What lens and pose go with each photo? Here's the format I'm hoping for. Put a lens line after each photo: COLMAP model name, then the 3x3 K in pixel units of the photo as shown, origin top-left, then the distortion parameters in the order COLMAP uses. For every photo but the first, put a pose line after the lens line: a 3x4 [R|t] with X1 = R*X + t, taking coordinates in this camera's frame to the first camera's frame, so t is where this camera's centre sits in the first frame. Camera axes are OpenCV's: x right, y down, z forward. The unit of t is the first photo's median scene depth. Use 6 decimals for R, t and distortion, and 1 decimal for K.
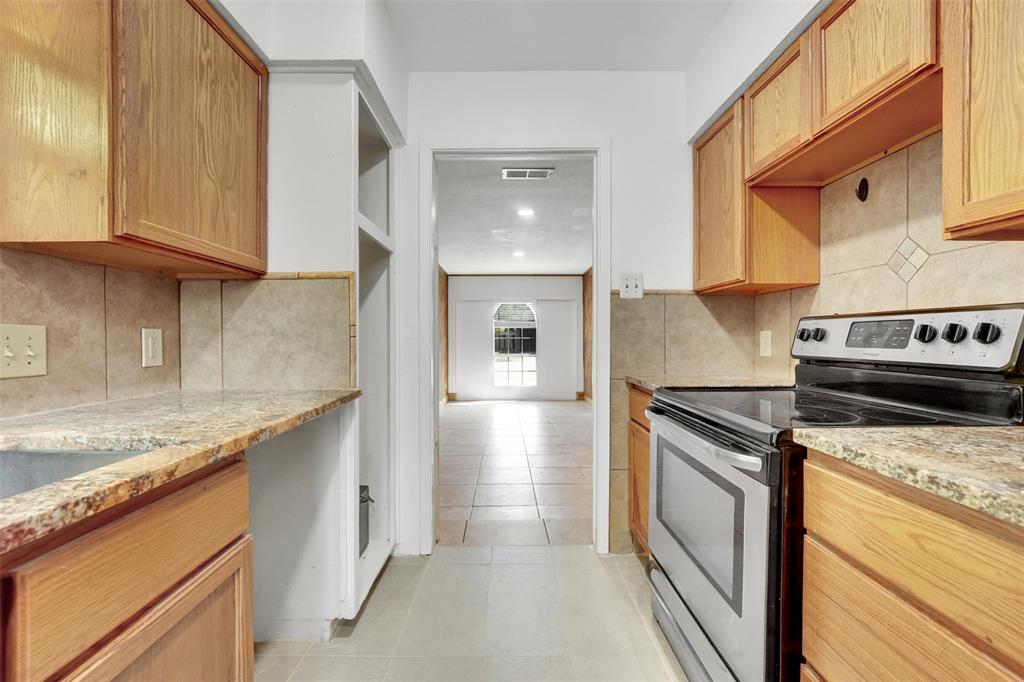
lens RADIAL K [[425.7, 0, 490.2], [0, 425.7, 336.7], [0, 0, 1]] dist [-0.011426, 0.001286]
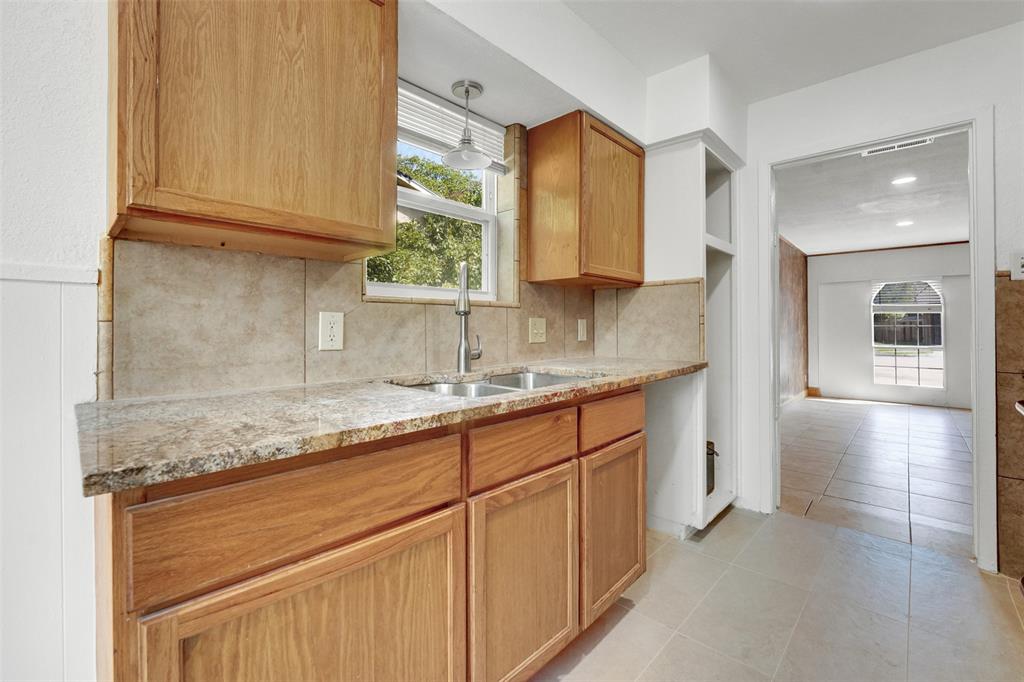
lens RADIAL K [[425.7, 0, 523.6], [0, 425.7, 323.1], [0, 0, 1]] dist [-0.011426, 0.001286]
pose [[0.762167, -0.001605, -0.647379, 0.136407], [-0.000008, 0.999997, -0.002490, 0.000955], [0.647381, 0.001903, 0.762164, -0.449000]]
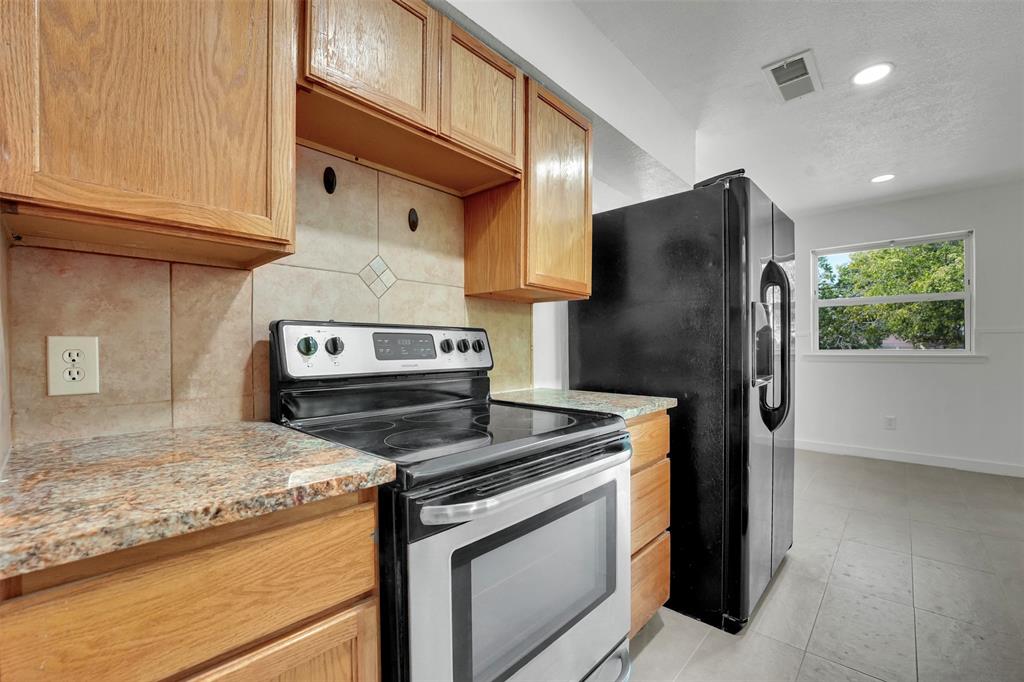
lens RADIAL K [[425.7, 0, 516.5], [0, 425.7, 357.7], [0, 0, 1]] dist [-0.011426, 0.001286]
pose [[-0.752798, -0.010112, 0.658174, 0.010754], [0.004015, 0.999793, 0.019953, 0.003054], [-0.658240, 0.017663, -0.752601, 1.334327]]
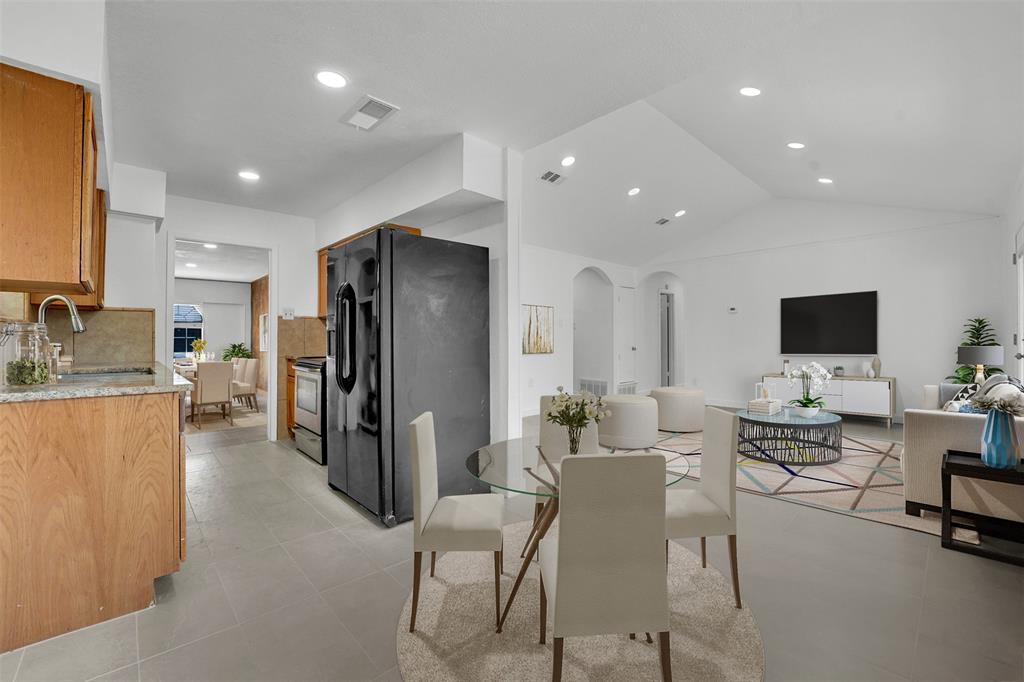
lens RADIAL K [[425.7, 0, 507.6], [0, 425.7, 336.5], [0, 0, 1]] dist [-0.011426, 0.001286]
pose [[0.717925, 0.003120, 0.696113, -0.533594], [-0.002745, 0.999995, -0.001650, -0.007151], [-0.696115, -0.000726, 0.717930, -1.912214]]
